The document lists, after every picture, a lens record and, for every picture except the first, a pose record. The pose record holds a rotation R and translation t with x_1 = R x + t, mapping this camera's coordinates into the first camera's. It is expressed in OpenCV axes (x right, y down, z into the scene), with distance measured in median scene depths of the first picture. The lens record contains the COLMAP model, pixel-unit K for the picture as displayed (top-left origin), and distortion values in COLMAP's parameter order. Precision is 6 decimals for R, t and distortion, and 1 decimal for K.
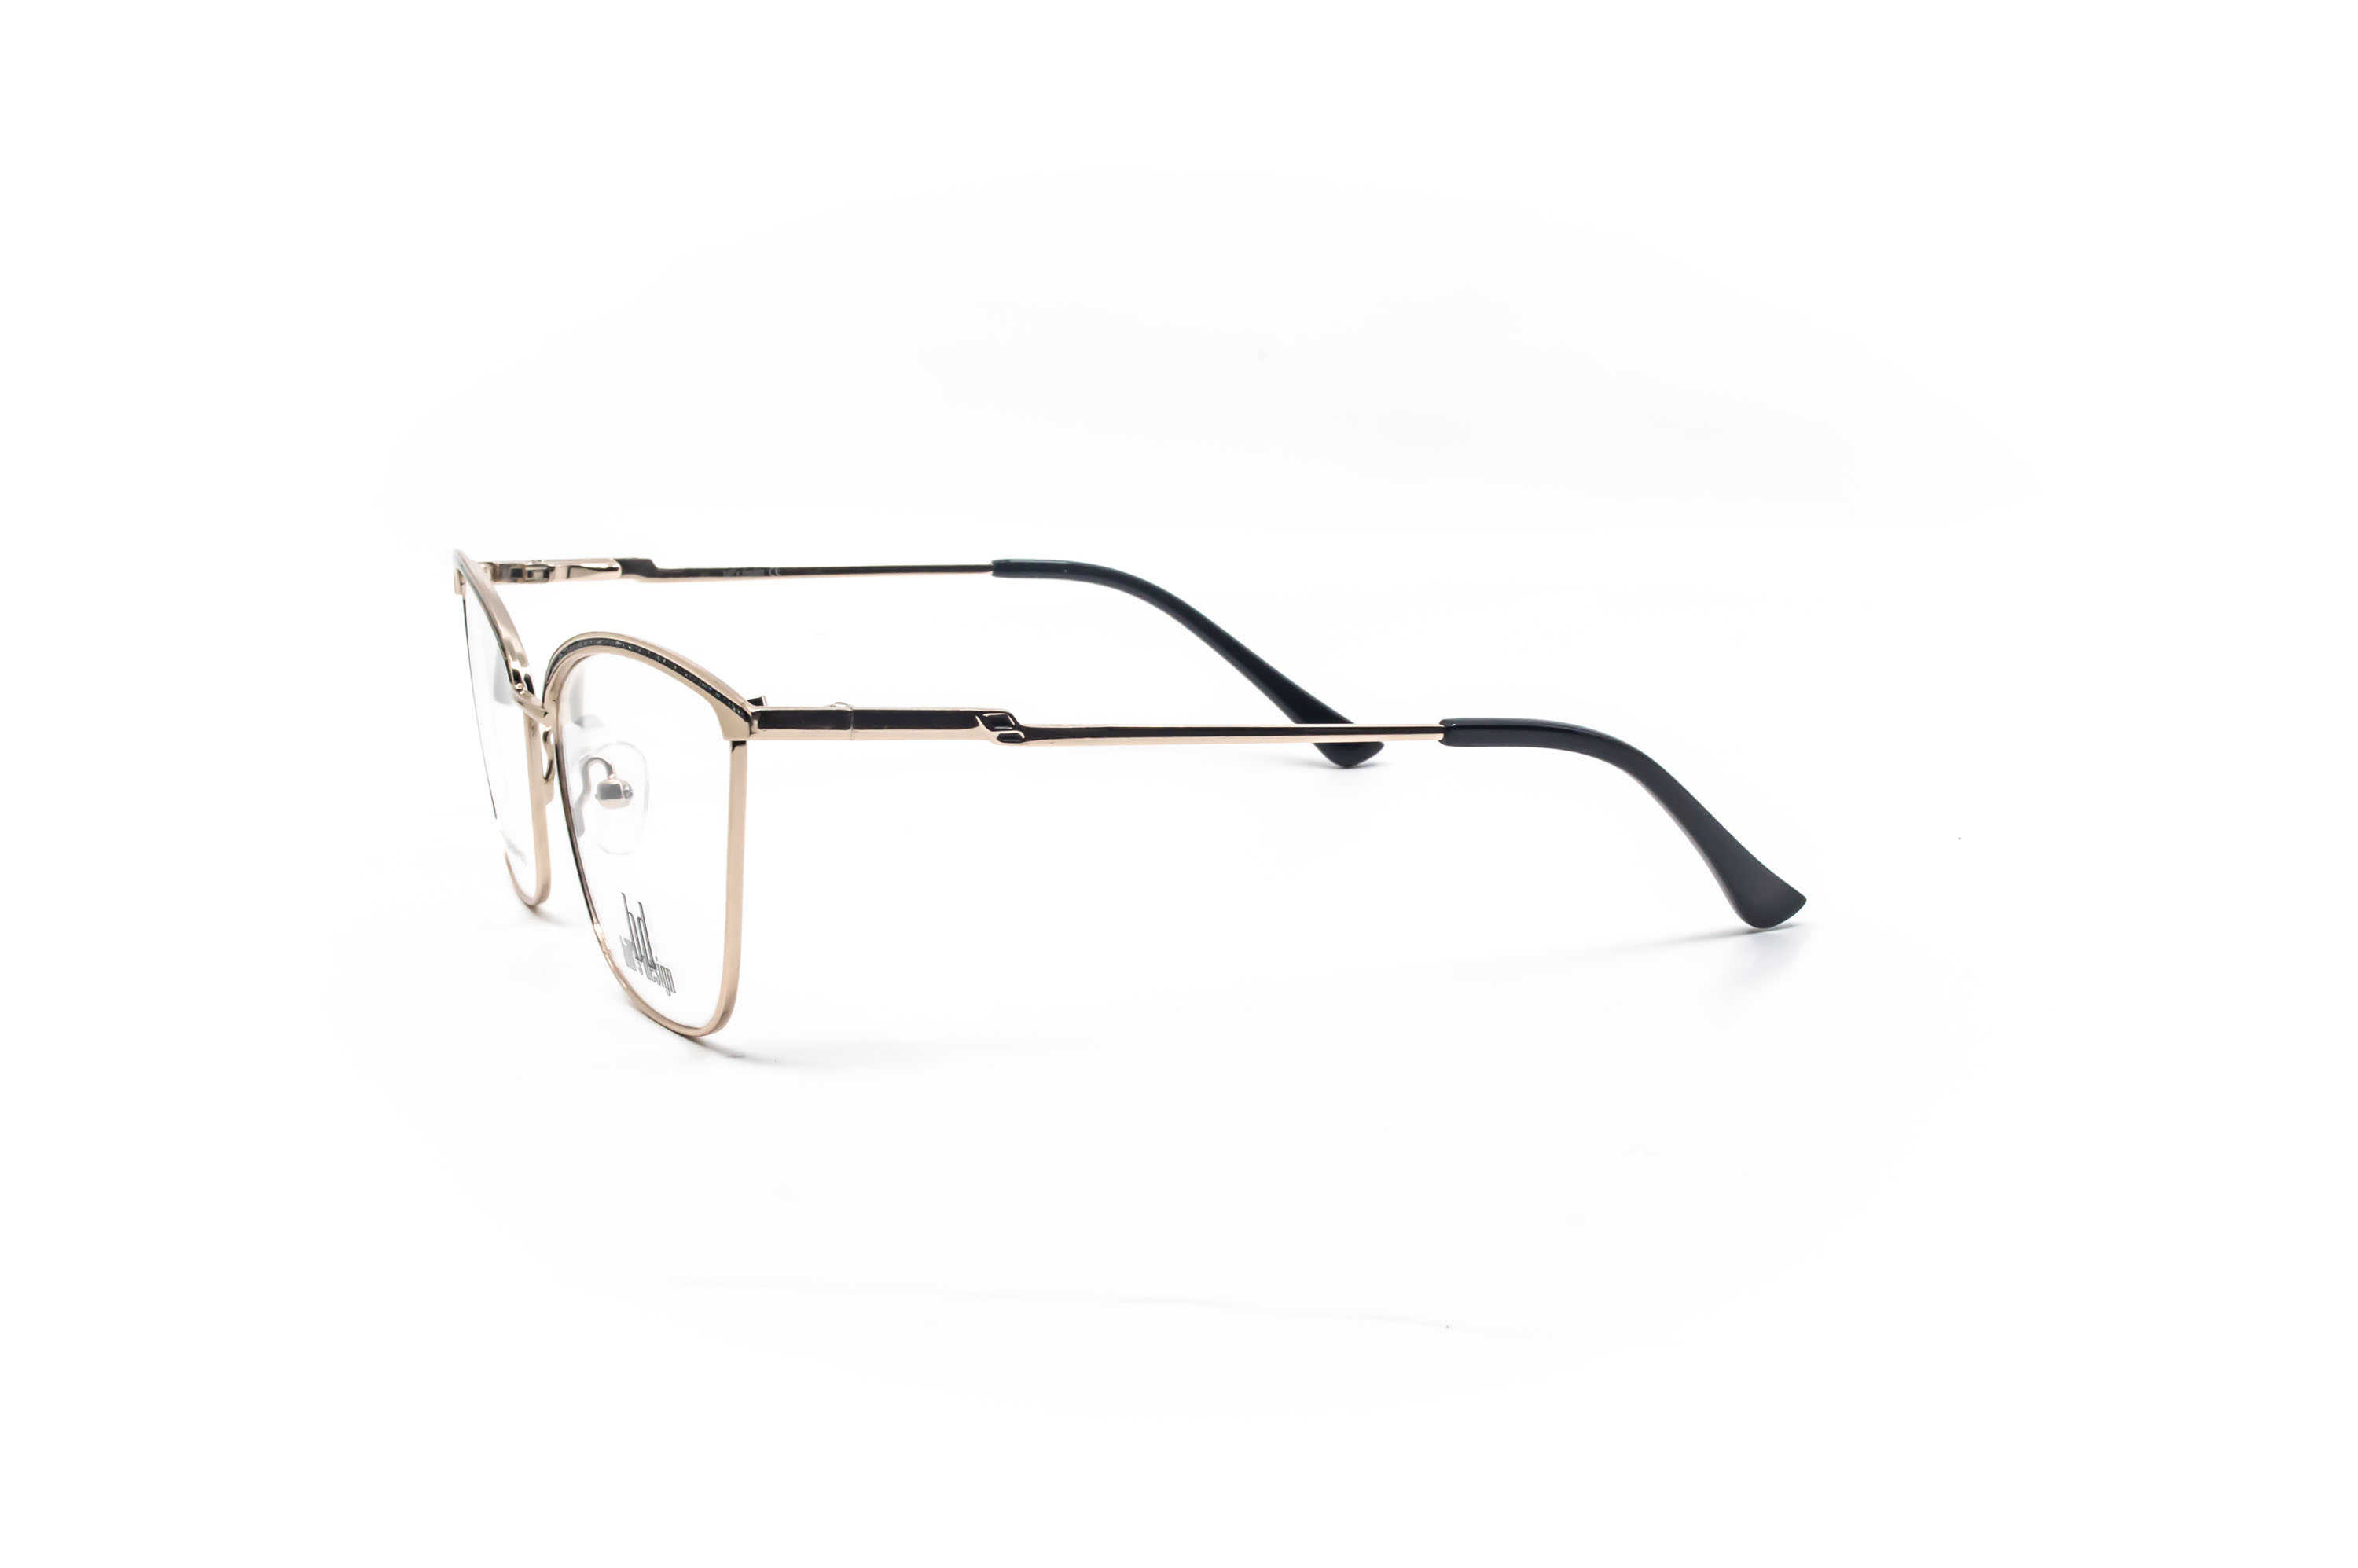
lens RADIAL K [[3086.2, 0, 1179.0], [0, 3086.2, 784.0], [0, 0, 1]] dist [-0.049969, 0.036939]
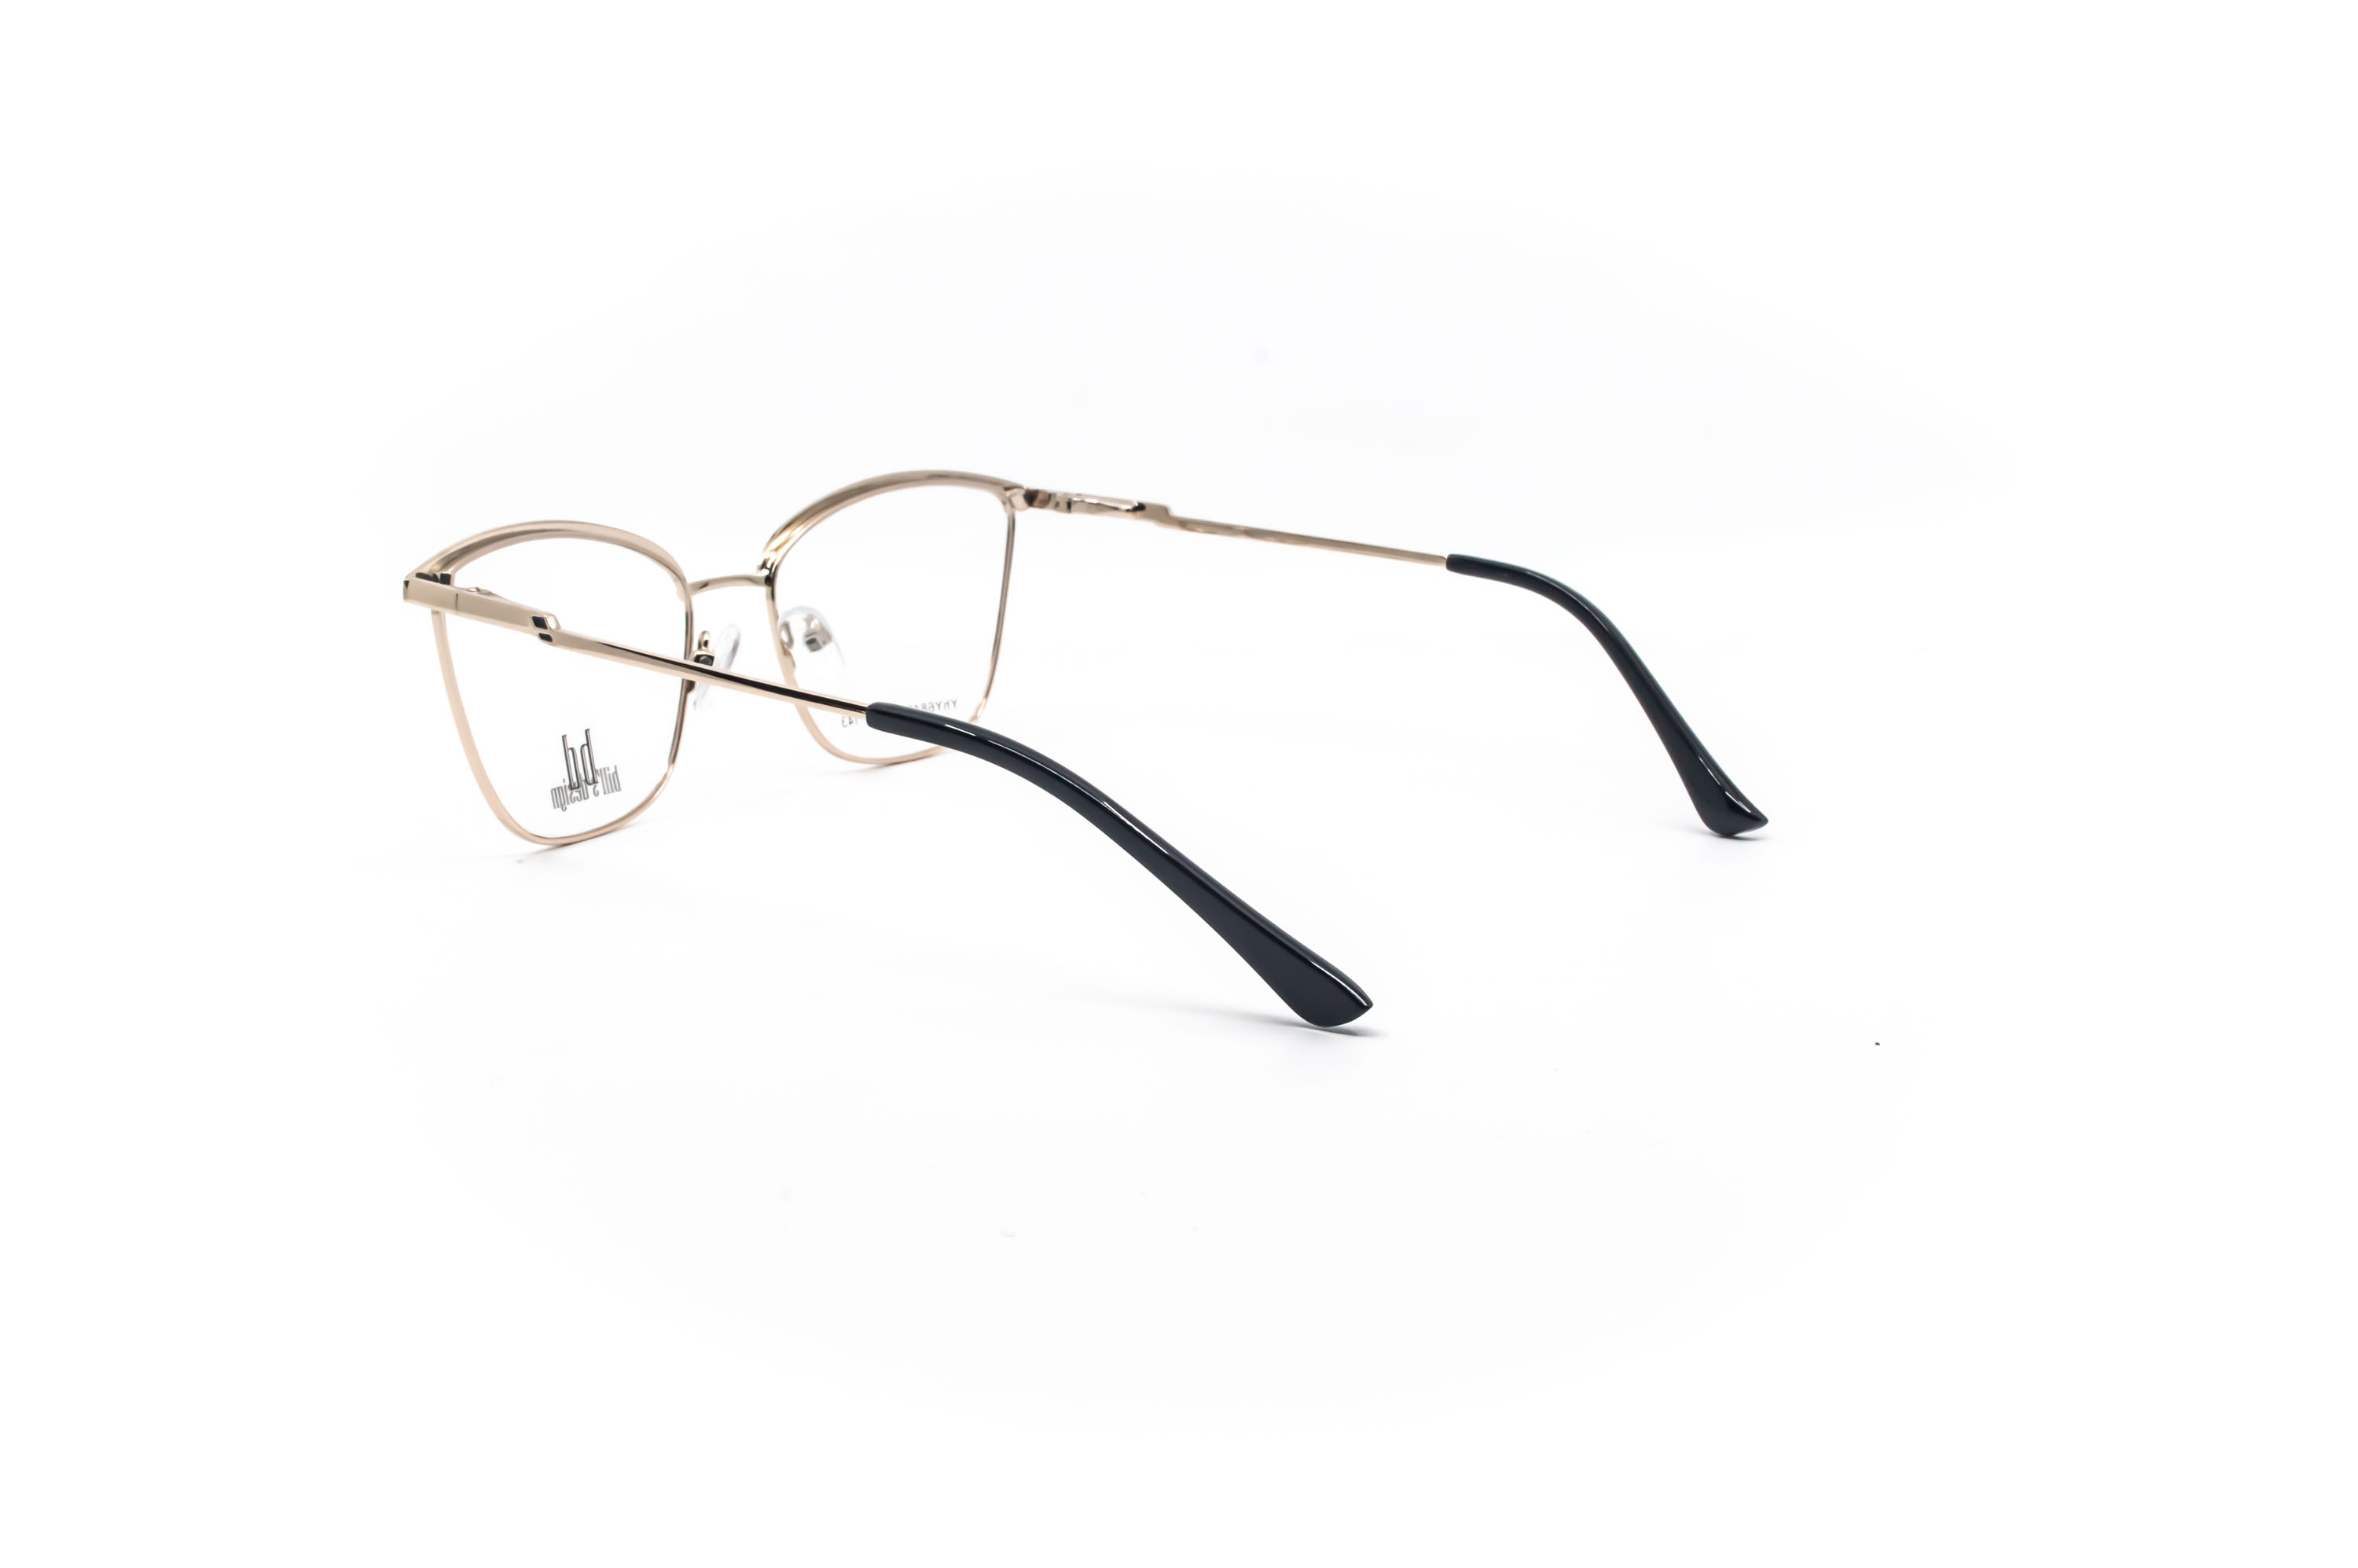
lens RADIAL K [[3066.0, 0, 1182.6], [0, 3066.0, 851.5], [0, 0, 1]] dist [-0.024443, -0.012613]
pose [[0.491183, 0.205431, -0.846485, 0.908409], [-0.178506, 0.974906, 0.133017, -0.113477], [0.852570, 0.085767, 0.515528, 0.501503]]
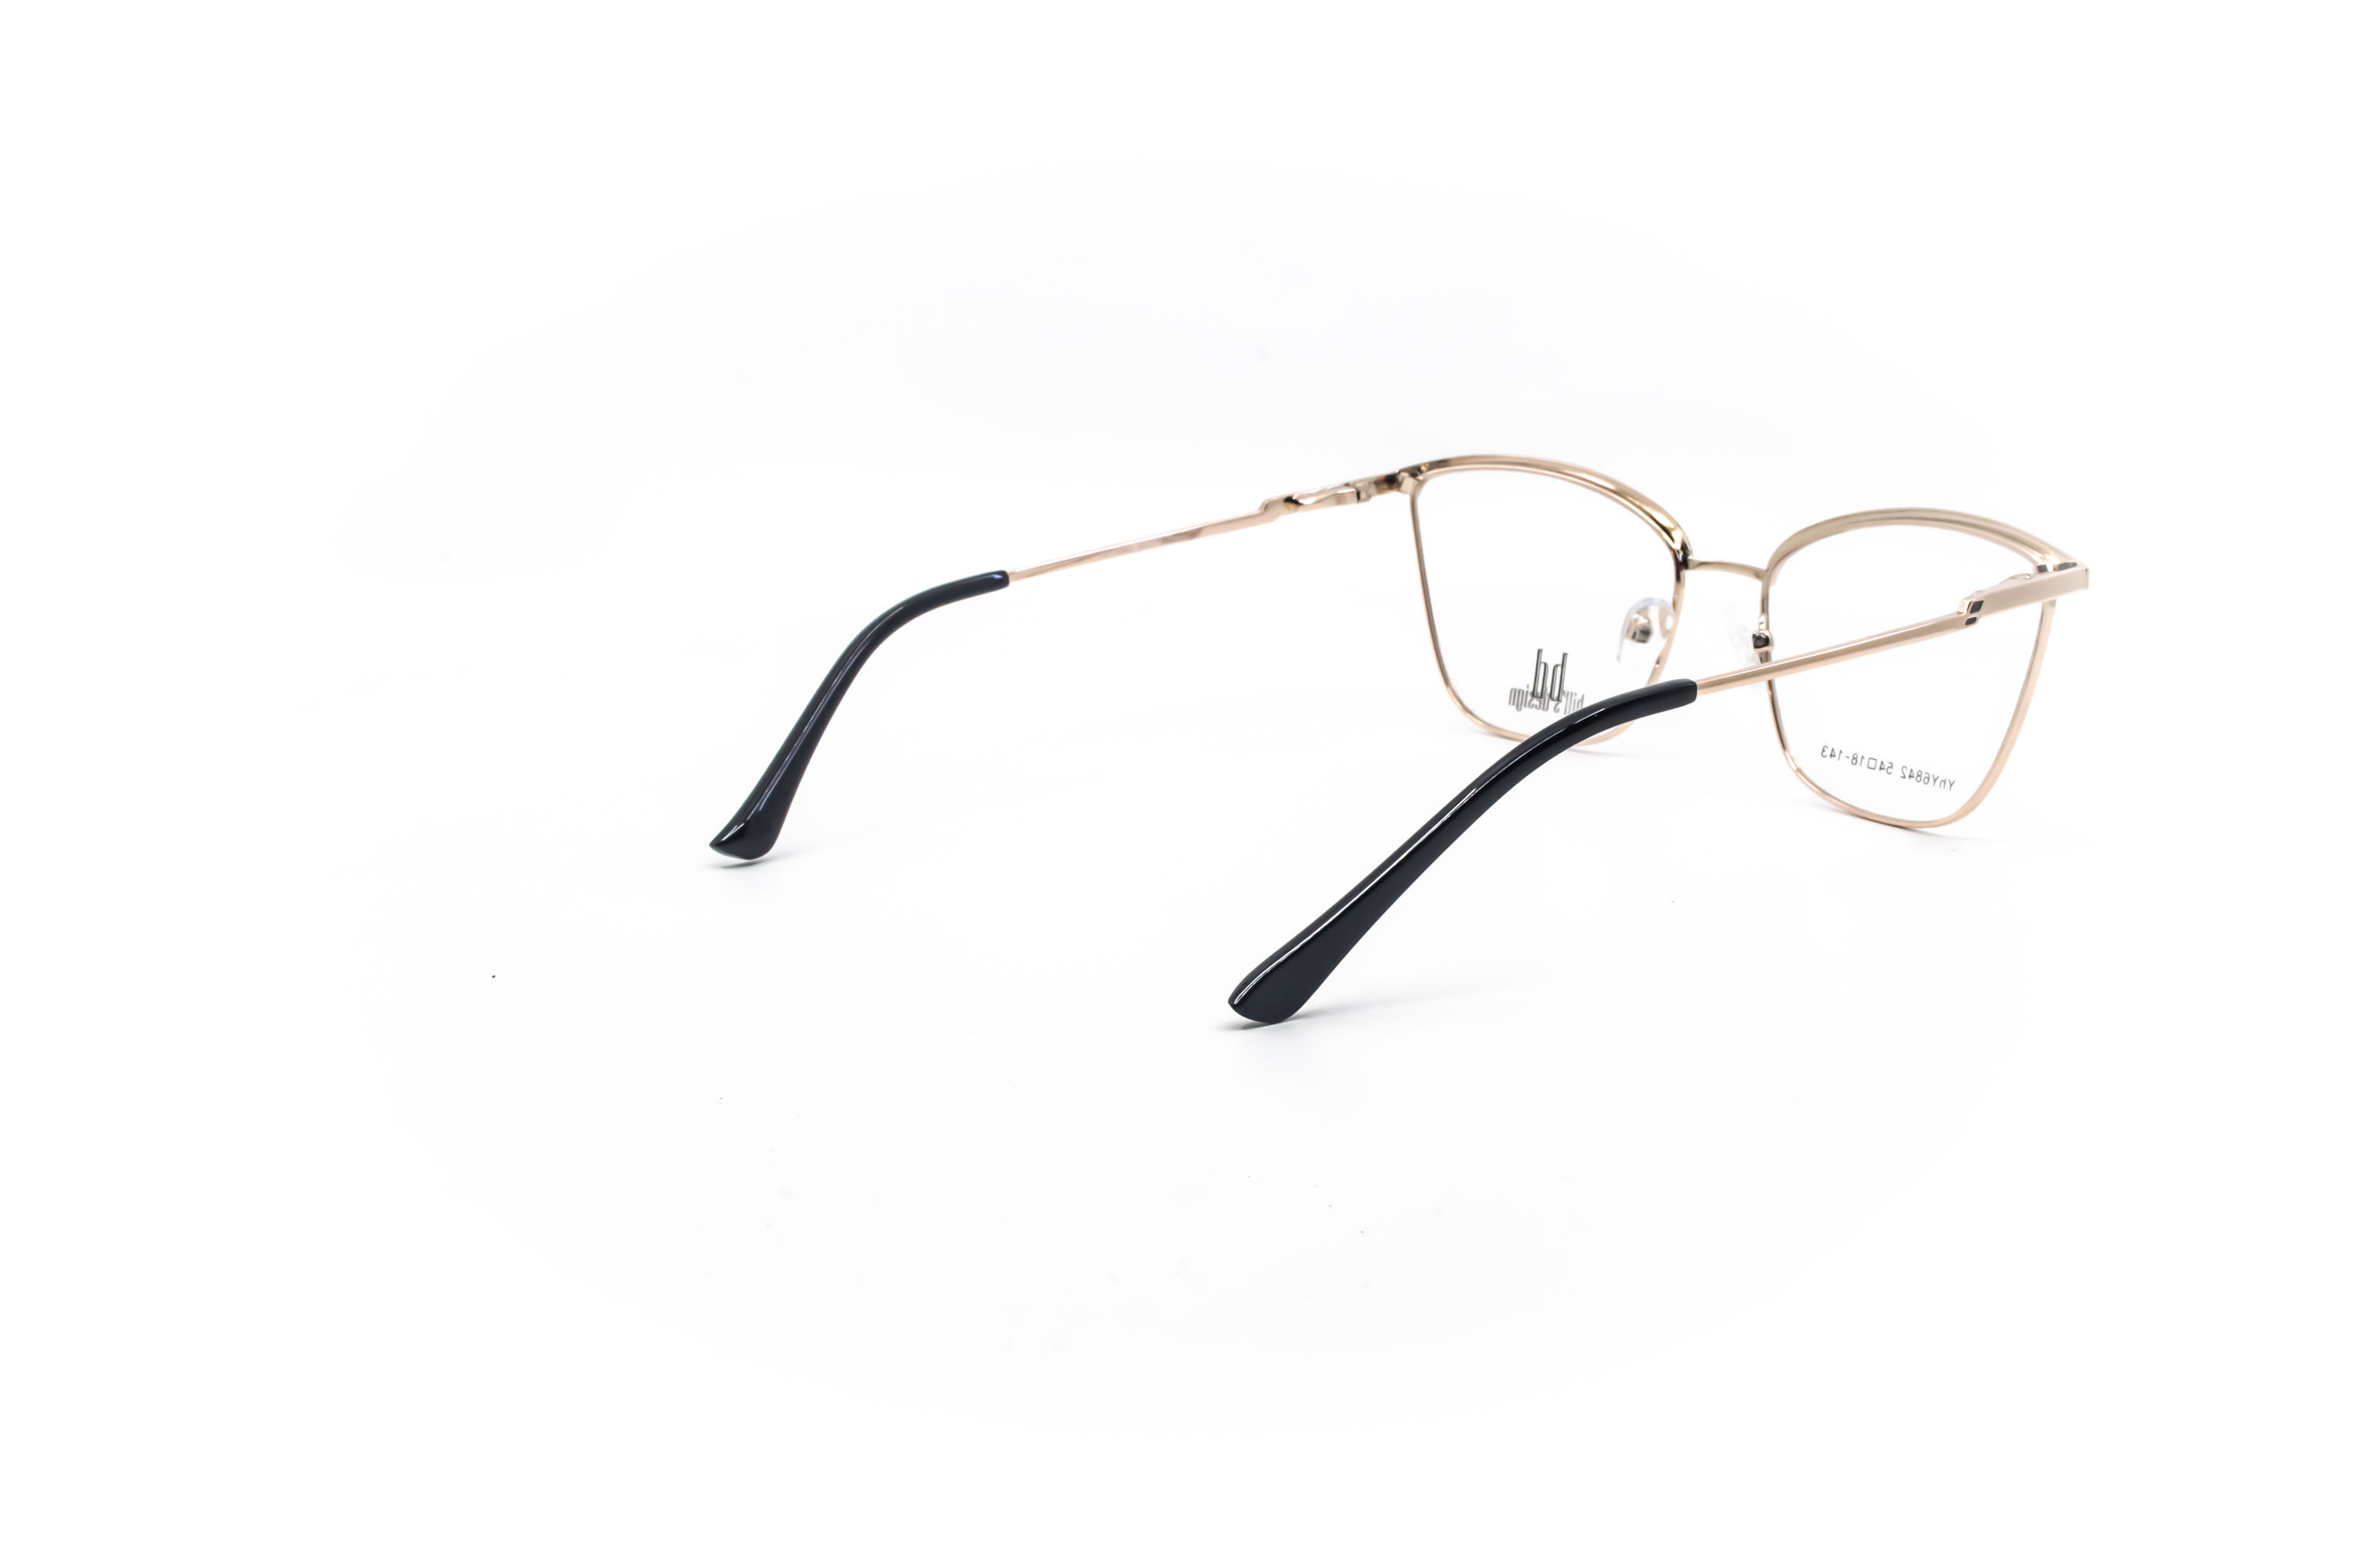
lens RADIAL K [[3086.2, 0, 1179.0], [0, 3086.2, 784.0], [0, 0, 1]] dist [-0.049969, 0.036939]
pose [[-0.969201, 0.065324, -0.237451, 0.301762], [-0.038864, 0.911529, 0.409395, -0.433777], [0.243187, 0.406014, -0.880916, 1.992520]]
